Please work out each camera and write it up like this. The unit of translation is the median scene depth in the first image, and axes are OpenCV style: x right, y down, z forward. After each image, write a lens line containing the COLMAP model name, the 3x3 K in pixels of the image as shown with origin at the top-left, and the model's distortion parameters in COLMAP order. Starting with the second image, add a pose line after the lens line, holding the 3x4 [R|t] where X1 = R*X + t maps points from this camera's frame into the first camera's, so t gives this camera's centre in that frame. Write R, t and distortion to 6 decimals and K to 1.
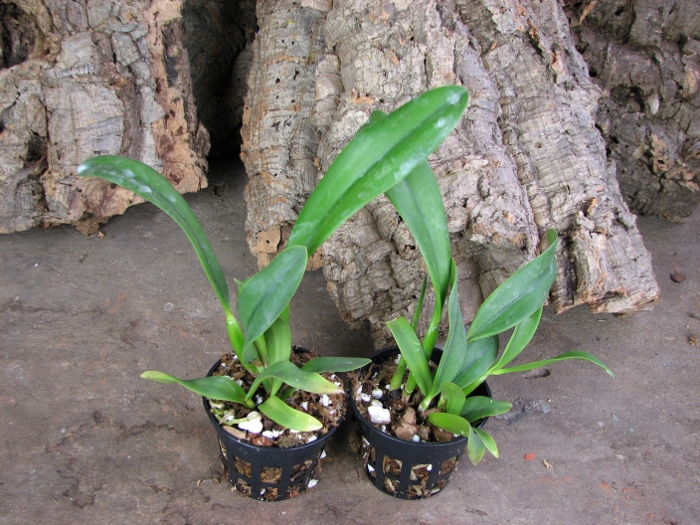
lens RADIAL K [[754.2, 0, 346.4], [0, 754.2, 275.6], [0, 0, 1]] dist [-0.205481, 0.253740]
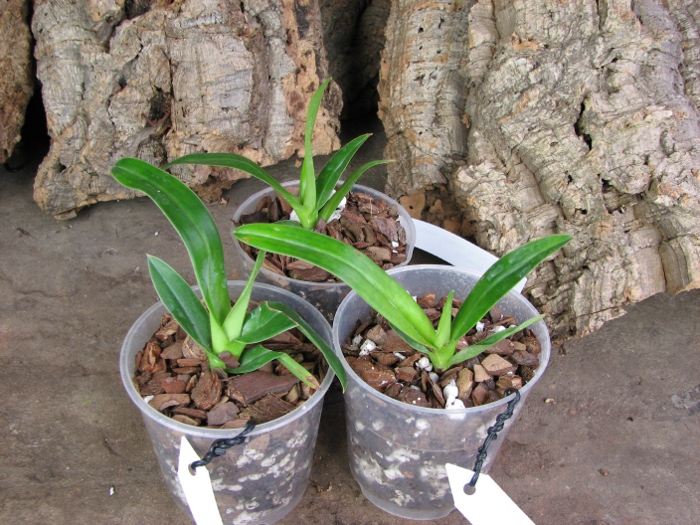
lens RADIAL K [[754.2, 0, 346.4], [0, 754.2, 275.6], [0, 0, 1]] dist [-0.205481, 0.253740]
pose [[0.993311, 0.006661, -0.115275, -0.082634], [-0.004204, 0.999759, 0.021543, 0.018938], [0.115390, -0.020915, 0.993100, 0.099293]]
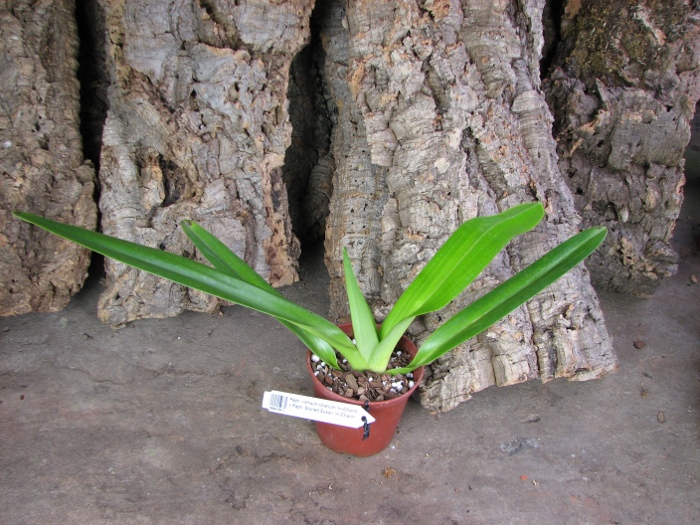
lens RADIAL K [[754.2, 0, 346.4], [0, 754.2, 275.6], [0, 0, 1]] dist [-0.205481, 0.253740]
pose [[0.999723, 0.008478, -0.021942, -0.077187], [-0.008494, 0.999964, -0.000622, -0.148800], [0.021936, 0.000808, 0.999759, -0.467251]]
